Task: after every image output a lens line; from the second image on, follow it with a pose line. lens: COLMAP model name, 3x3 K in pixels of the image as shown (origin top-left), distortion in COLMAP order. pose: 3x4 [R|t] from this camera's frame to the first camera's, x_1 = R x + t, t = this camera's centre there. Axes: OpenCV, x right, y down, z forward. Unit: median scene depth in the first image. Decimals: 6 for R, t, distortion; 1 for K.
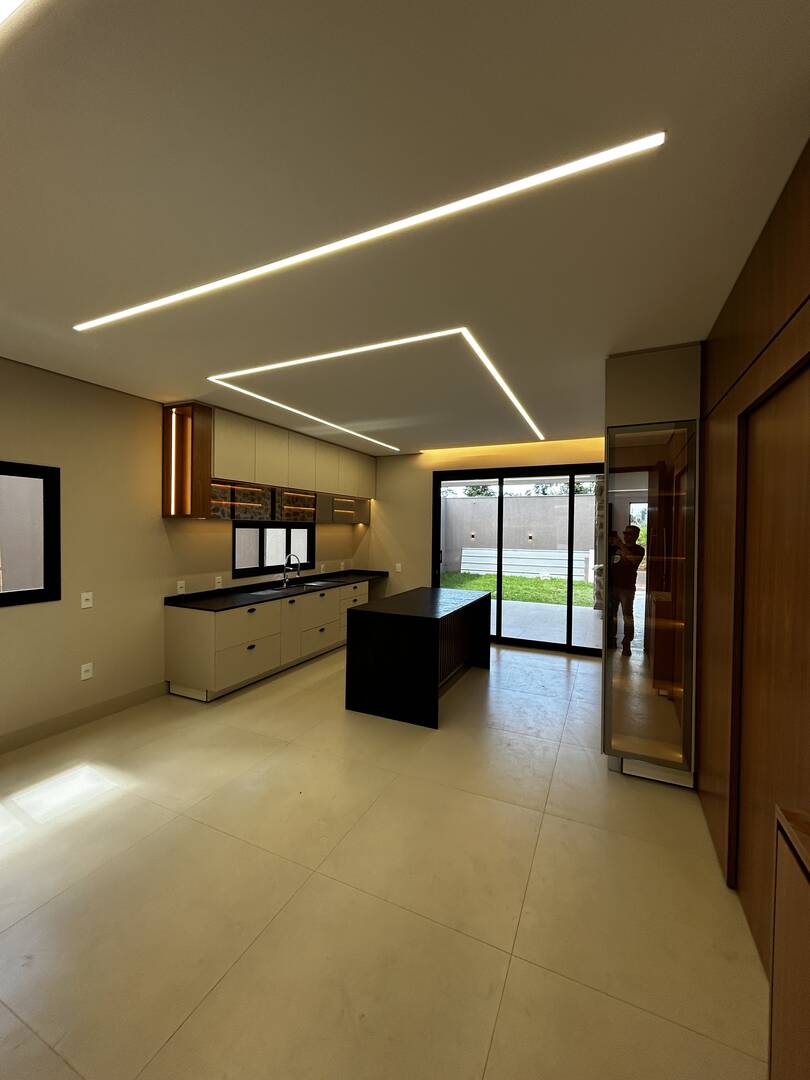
lens RADIAL K [[434.6, 0, 405.0], [0, 434.6, 536.9], [0, 0, 1]] dist [0.000729, -0.000036]
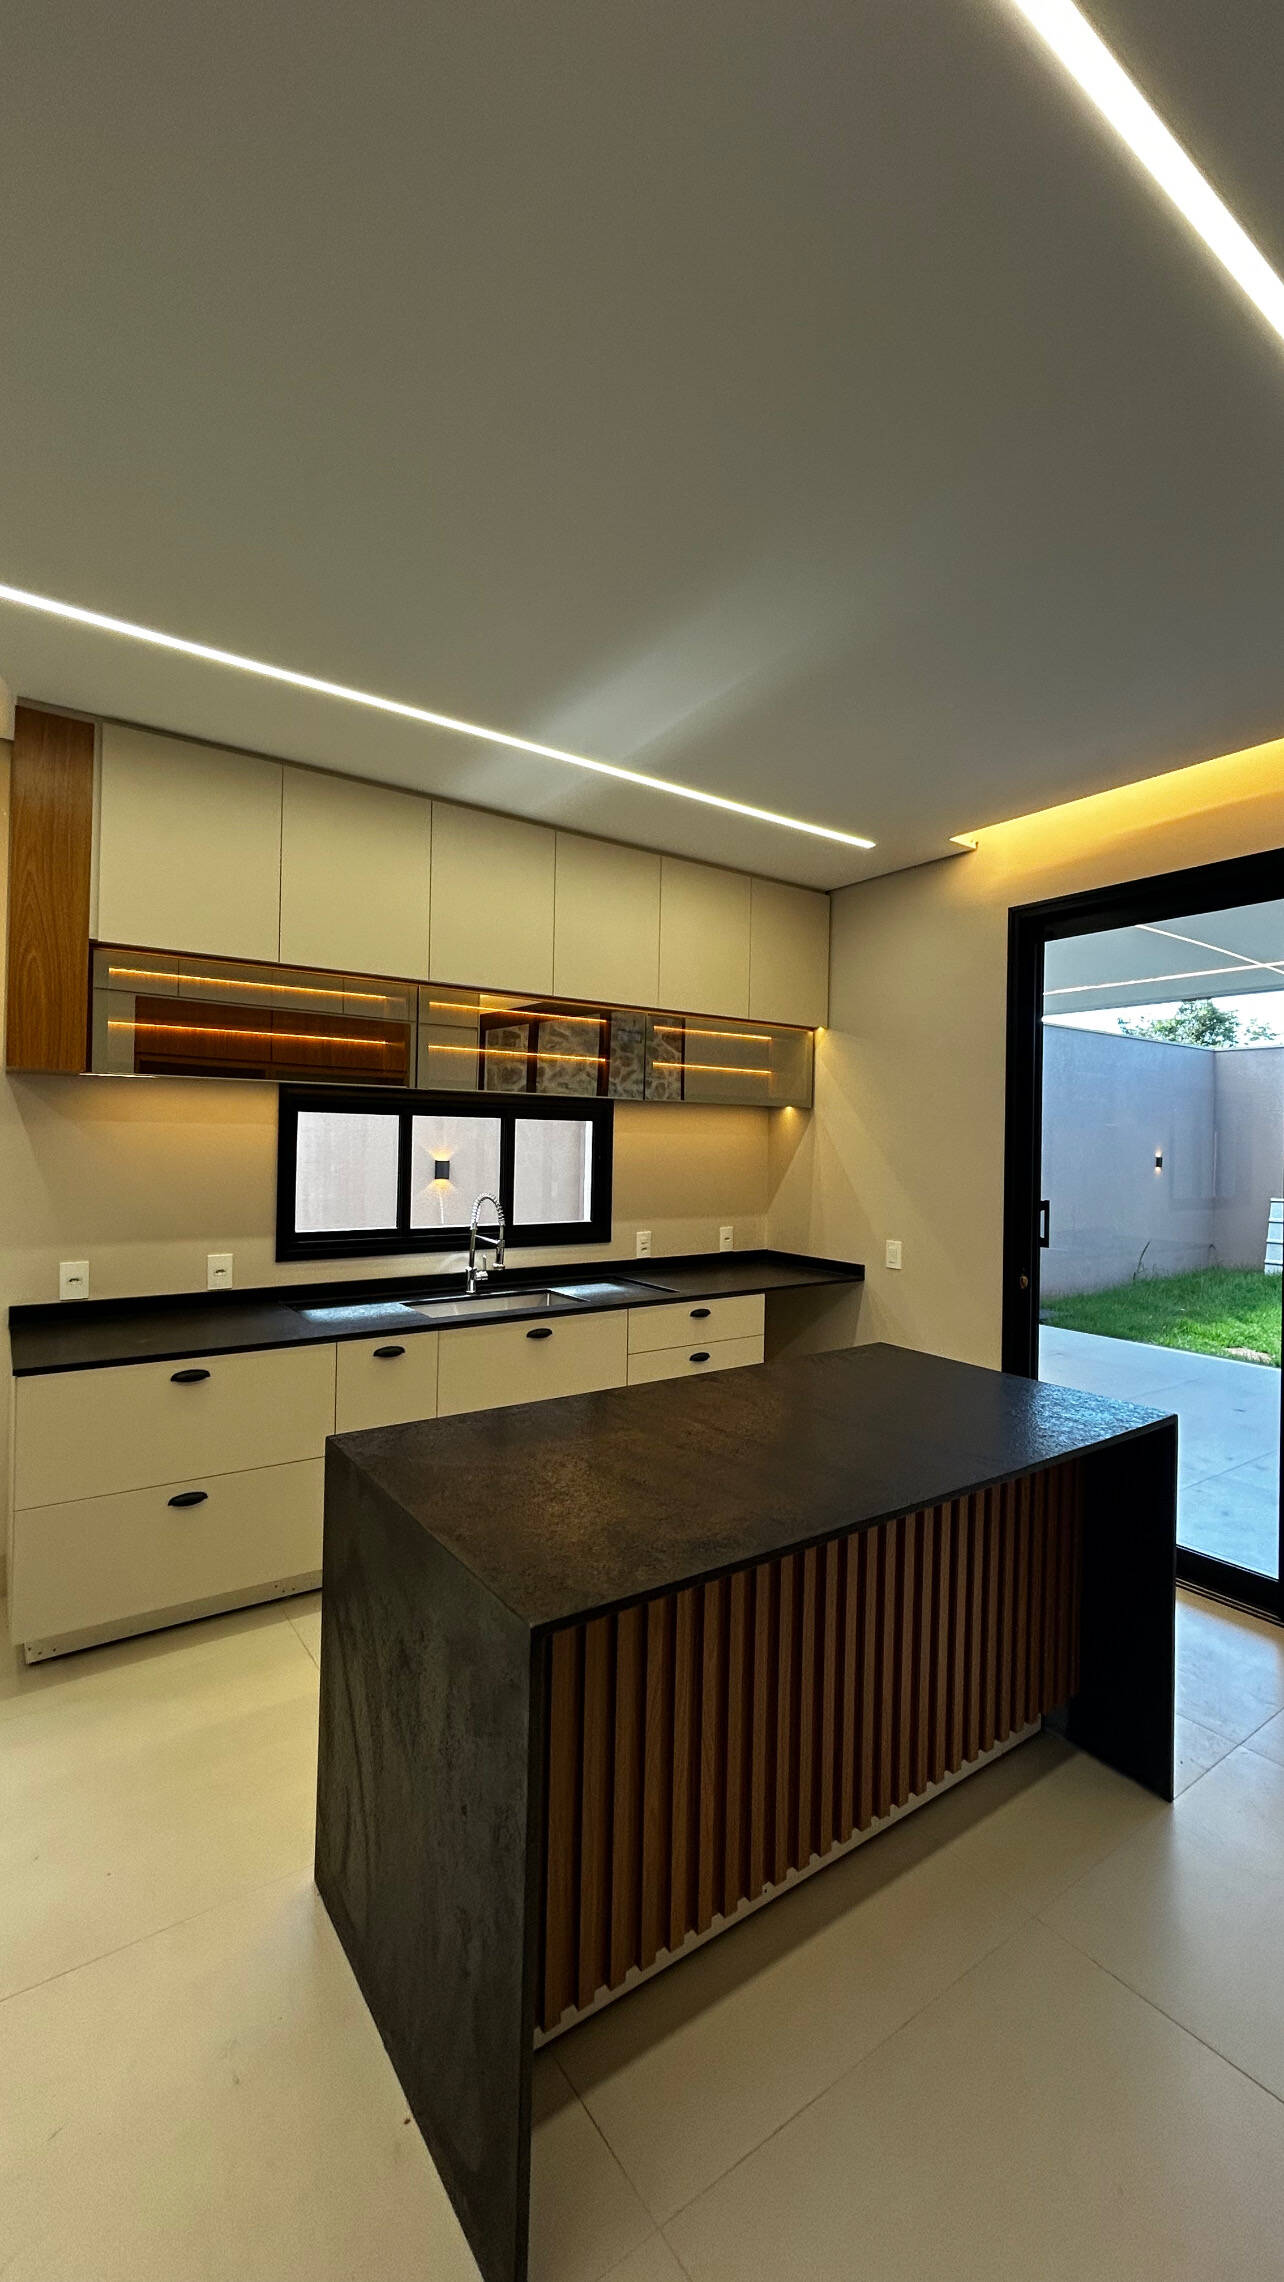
lens RADIAL K [[983.7, 0, 650.5], [0, 983.7, 1134.4], [0, 0, 1]] dist [0.019273, 0.000092]
pose [[0.885569, 0.020773, -0.464043, 0.170942], [-0.027046, 0.999611, -0.006866, -0.003285], [0.463720, 0.018631, 0.885786, 0.372966]]
